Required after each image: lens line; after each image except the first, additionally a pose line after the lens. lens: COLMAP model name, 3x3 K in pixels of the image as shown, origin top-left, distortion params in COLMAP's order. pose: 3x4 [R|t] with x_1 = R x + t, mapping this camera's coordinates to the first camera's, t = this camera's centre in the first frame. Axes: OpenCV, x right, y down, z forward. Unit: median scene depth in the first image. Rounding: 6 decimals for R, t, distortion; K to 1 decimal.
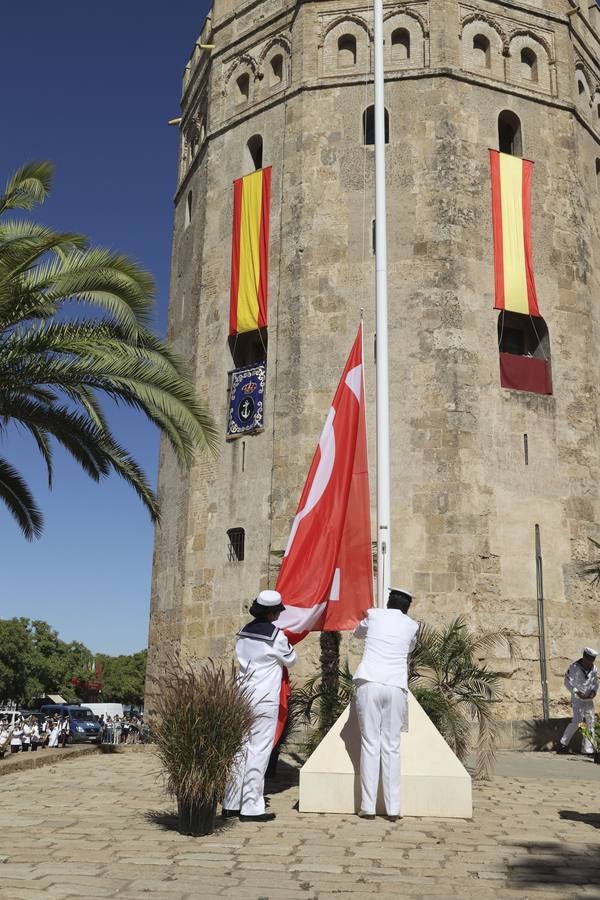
lens RADIAL K [[898.6, 0, 303.3], [0, 898.6, 454.4], [0, 0, 1]] dist [-0.026567, 0.157702]
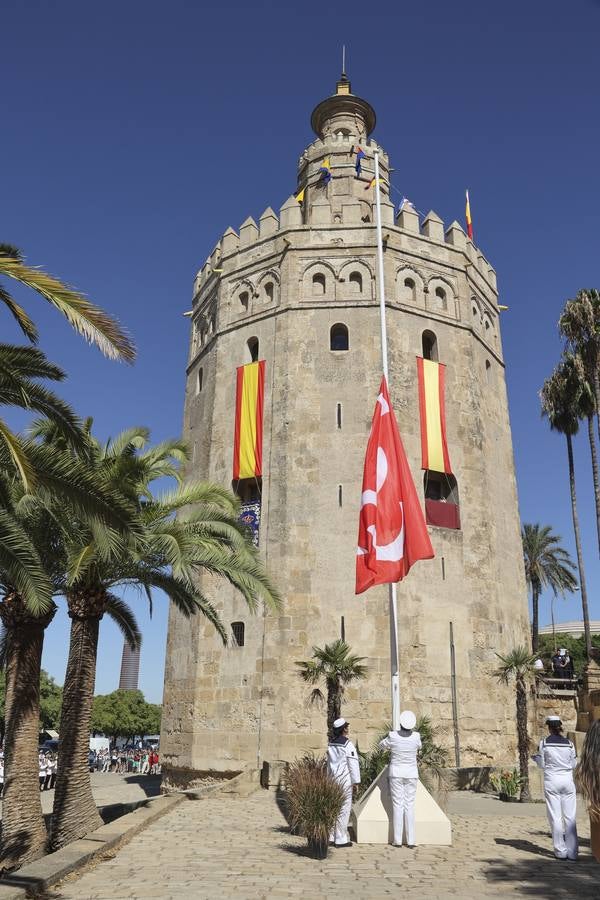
lens RADIAL K [[733.0, 0, 300.0], [0, 733.0, 450.0], [0, 0, 1]] dist [-0.085109, 0.116406]
pose [[0.996422, 0.025518, 0.080573, -0.073840], [-0.017587, 0.995065, -0.097651, -0.071178], [-0.082667, 0.095885, 0.991954, -0.147153]]
